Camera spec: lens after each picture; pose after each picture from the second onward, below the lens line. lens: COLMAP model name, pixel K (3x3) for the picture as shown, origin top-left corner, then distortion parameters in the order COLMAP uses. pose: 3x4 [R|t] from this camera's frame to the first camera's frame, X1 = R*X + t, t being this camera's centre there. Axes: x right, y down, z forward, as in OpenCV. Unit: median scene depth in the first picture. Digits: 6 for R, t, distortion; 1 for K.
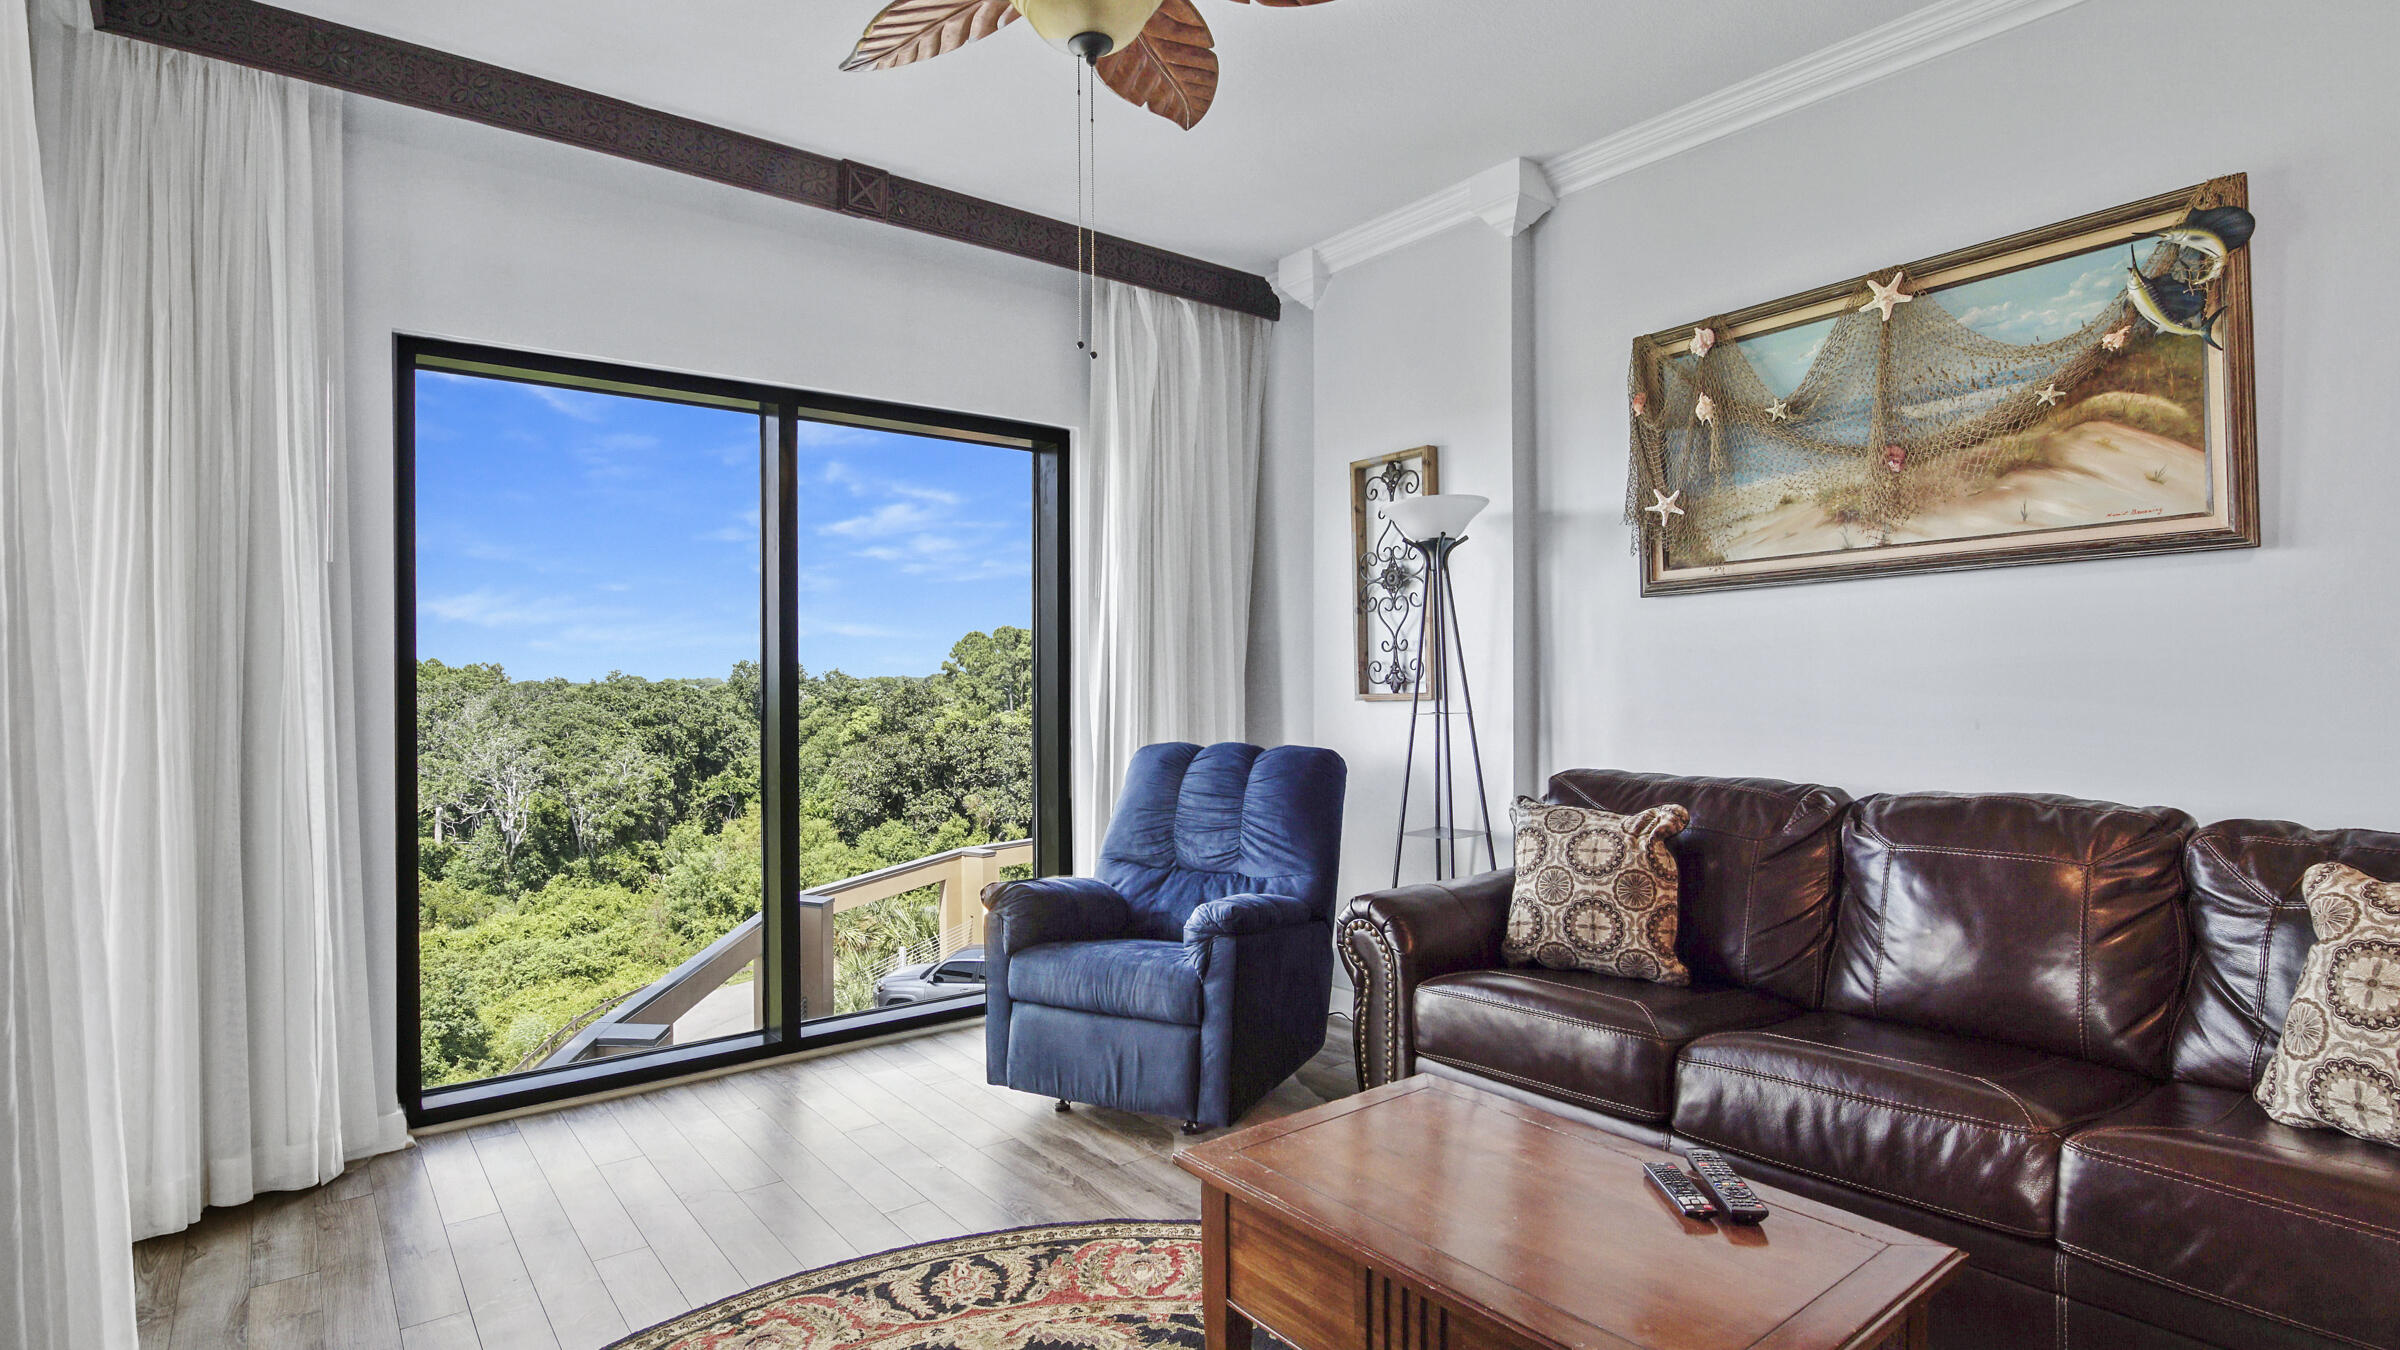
lens RADIAL K [[1183.9, 0, 1188.6], [0, 1183.9, 674.6], [0, 0, 1]] dist [-0.013396, 0.000265]
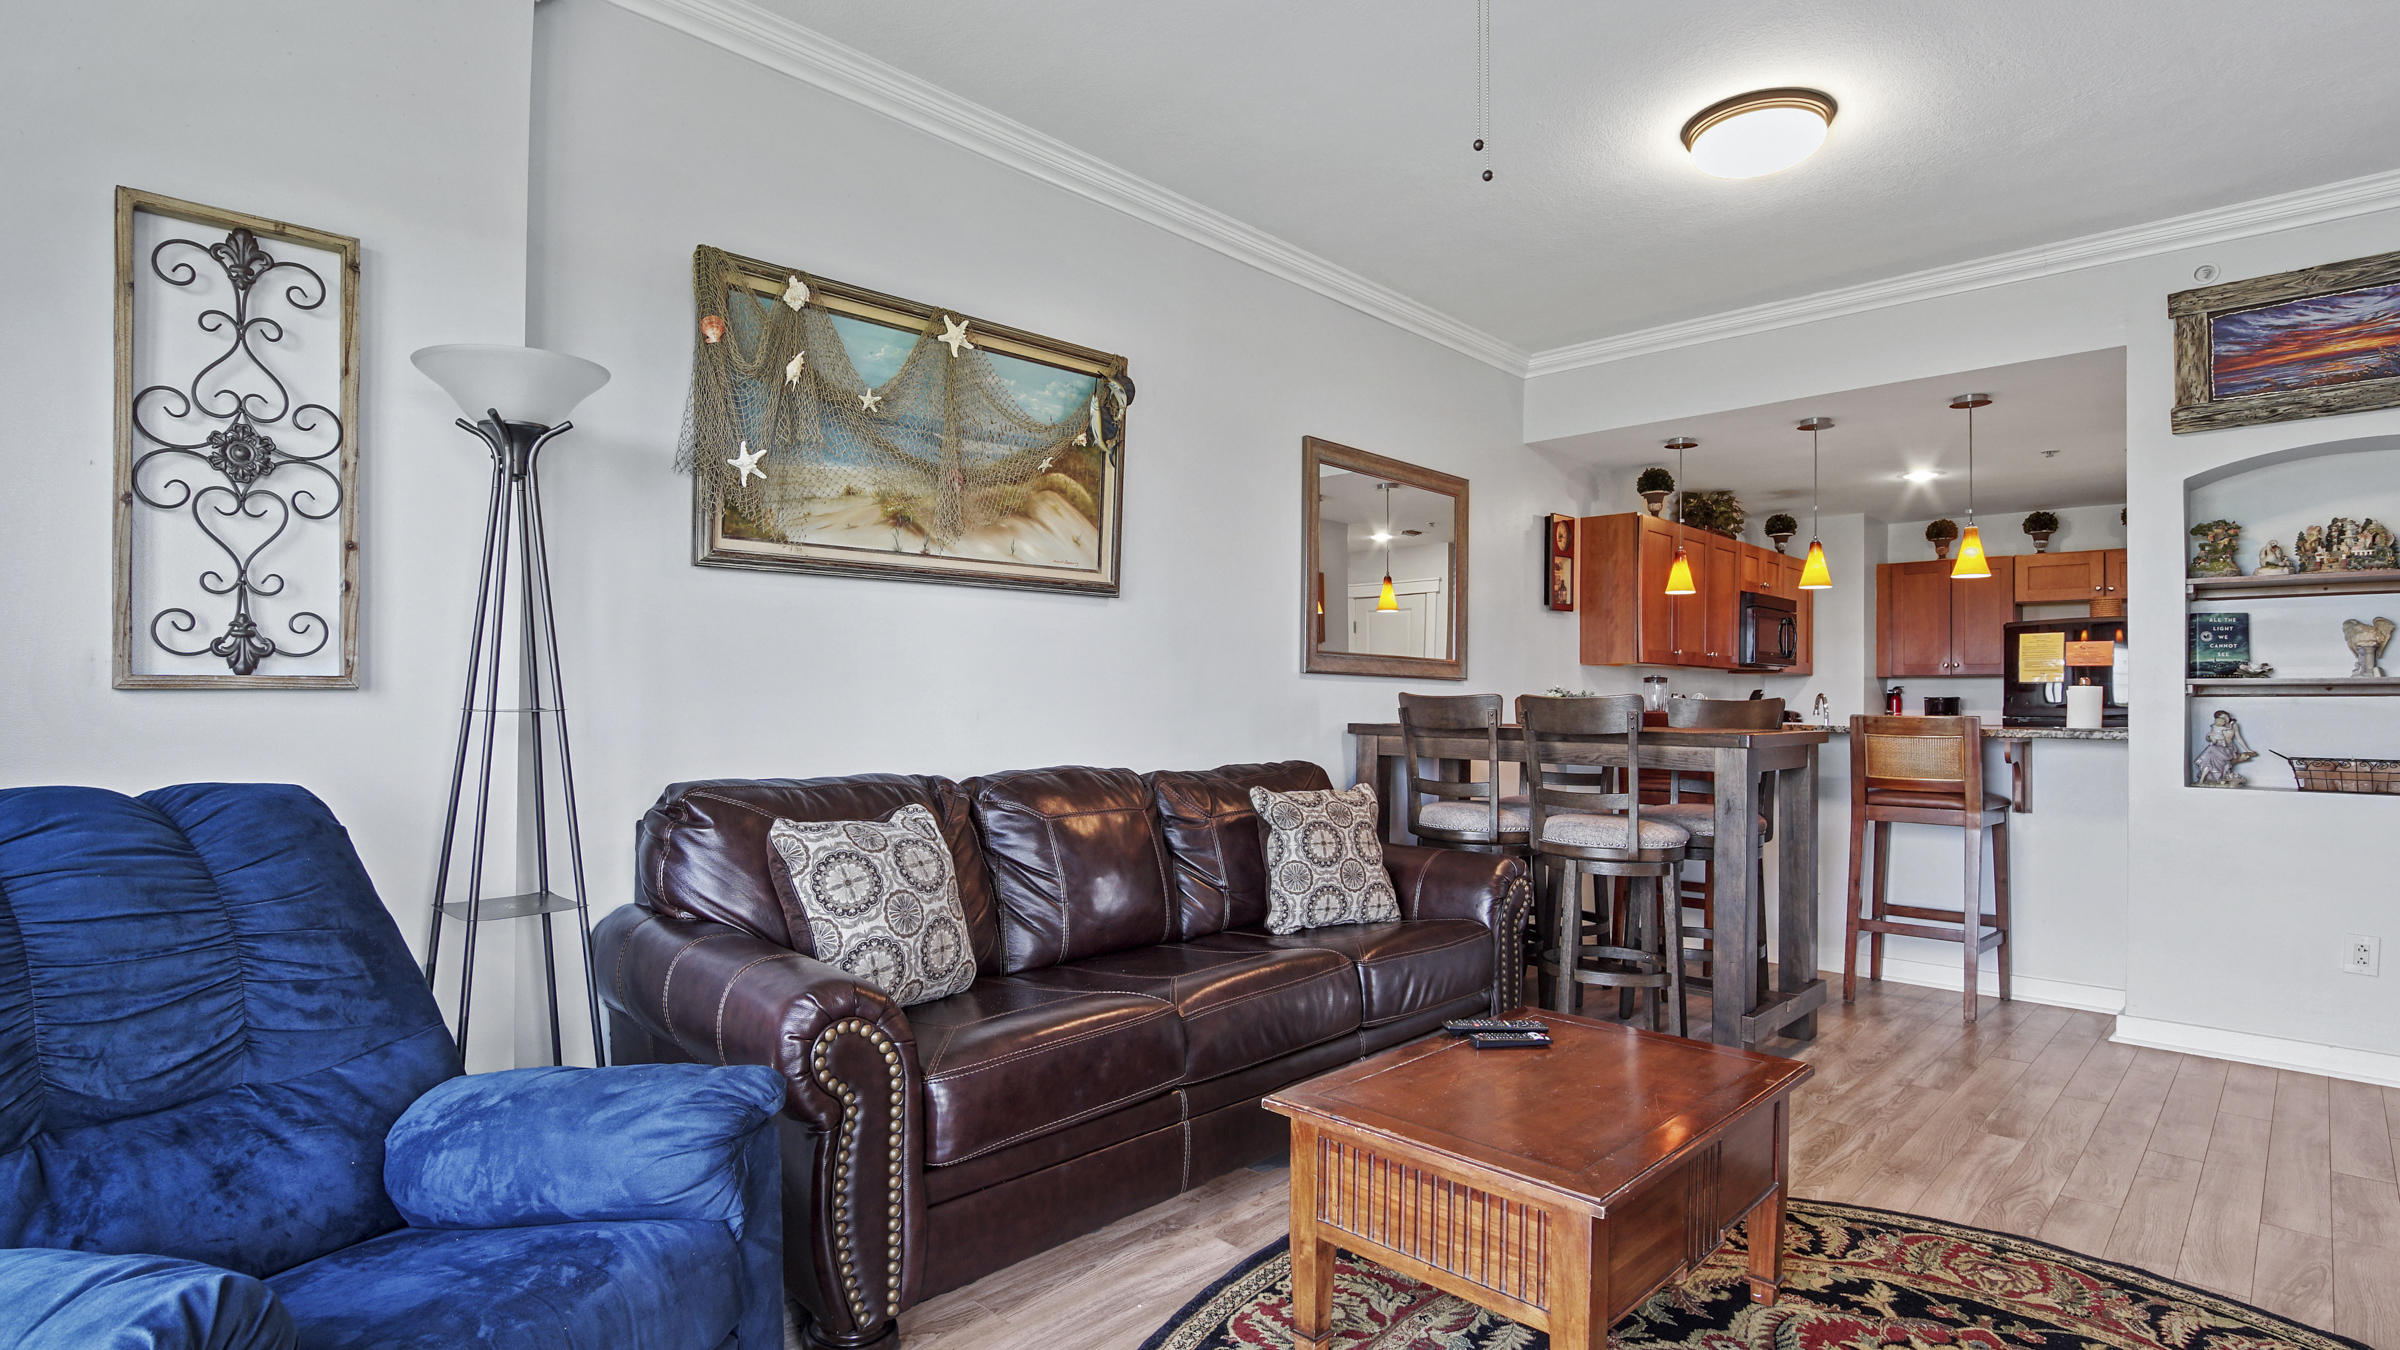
lens RADIAL K [[1192.1, 0, 1137.1], [0, 1192.1, 682.9], [0, 0, 1]] dist [-0.017514, -0.000226]
pose [[-0.121557, 0.025685, 0.992252, -0.458772], [-0.013869, 0.999524, -0.027572, 0.032851], [-0.992488, -0.017113, -0.121143, 0.801764]]
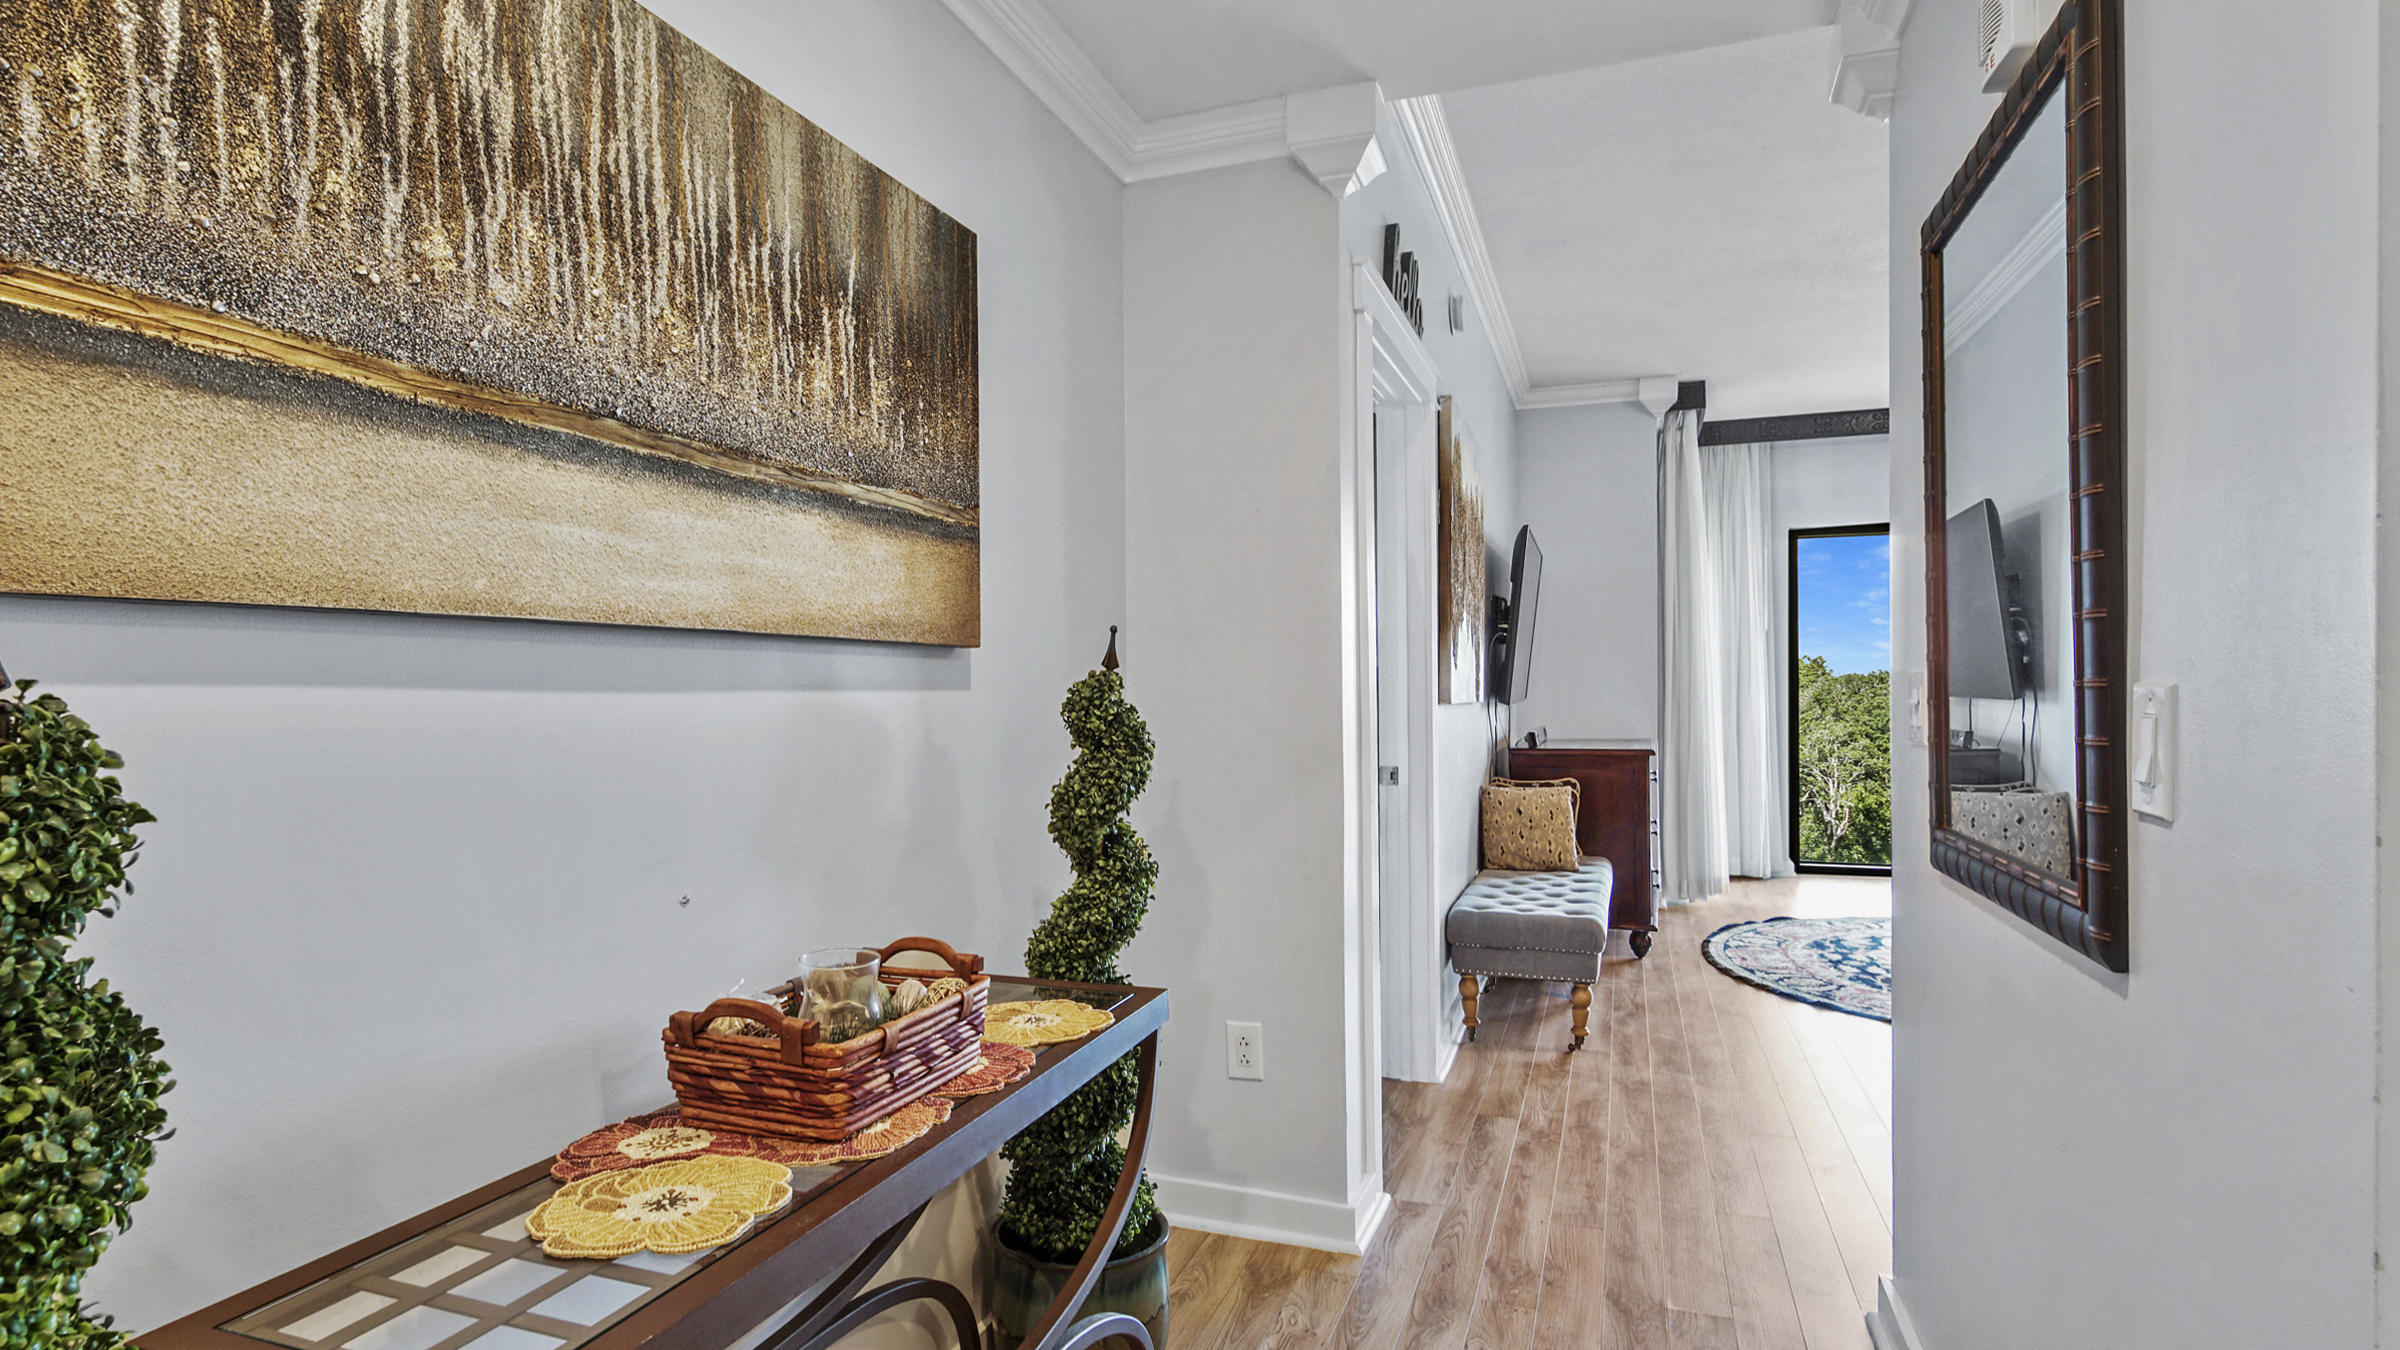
lens RADIAL K [[1192.1, 0, 1137.1], [0, 1192.1, 682.9], [0, 0, 1]] dist [-0.017514, -0.000226]
pose [[0.495271, 0.006412, -0.868715, 0.675789], [0.004967, 0.999936, 0.010212, -0.012341], [0.868724, -0.009373, 0.495208, -1.196889]]
